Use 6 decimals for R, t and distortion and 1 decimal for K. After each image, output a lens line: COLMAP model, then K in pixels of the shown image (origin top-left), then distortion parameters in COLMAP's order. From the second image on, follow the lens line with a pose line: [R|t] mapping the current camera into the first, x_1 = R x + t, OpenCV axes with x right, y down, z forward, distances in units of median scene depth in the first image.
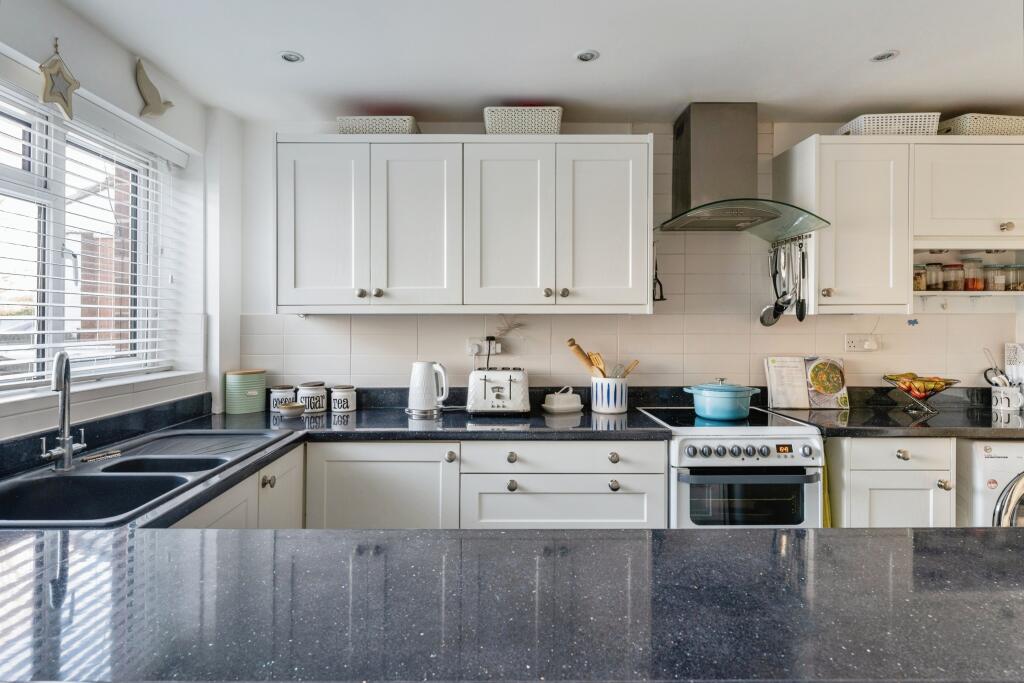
lens RADIAL K [[549.2, 0, 506.1], [0, 549.2, 317.7], [0, 0, 1]] dist [0.004260, 0.000761]
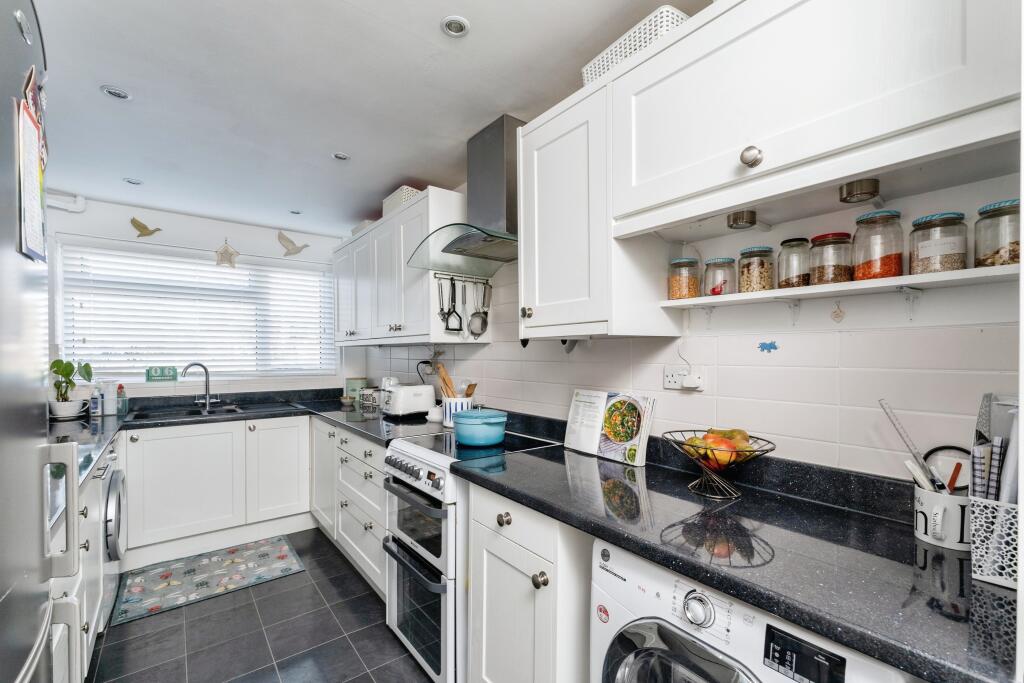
lens RADIAL K [[433.9, 0, 512.8], [0, 433.9, 351.1], [0, 0, 1]] dist [-0.000364, 0.000014]
pose [[0.614820, -0.005820, -0.788646, 0.971500], [0.007834, 0.999969, -0.001273, 0.012421], [0.788629, -0.005396, 0.614846, 0.516173]]
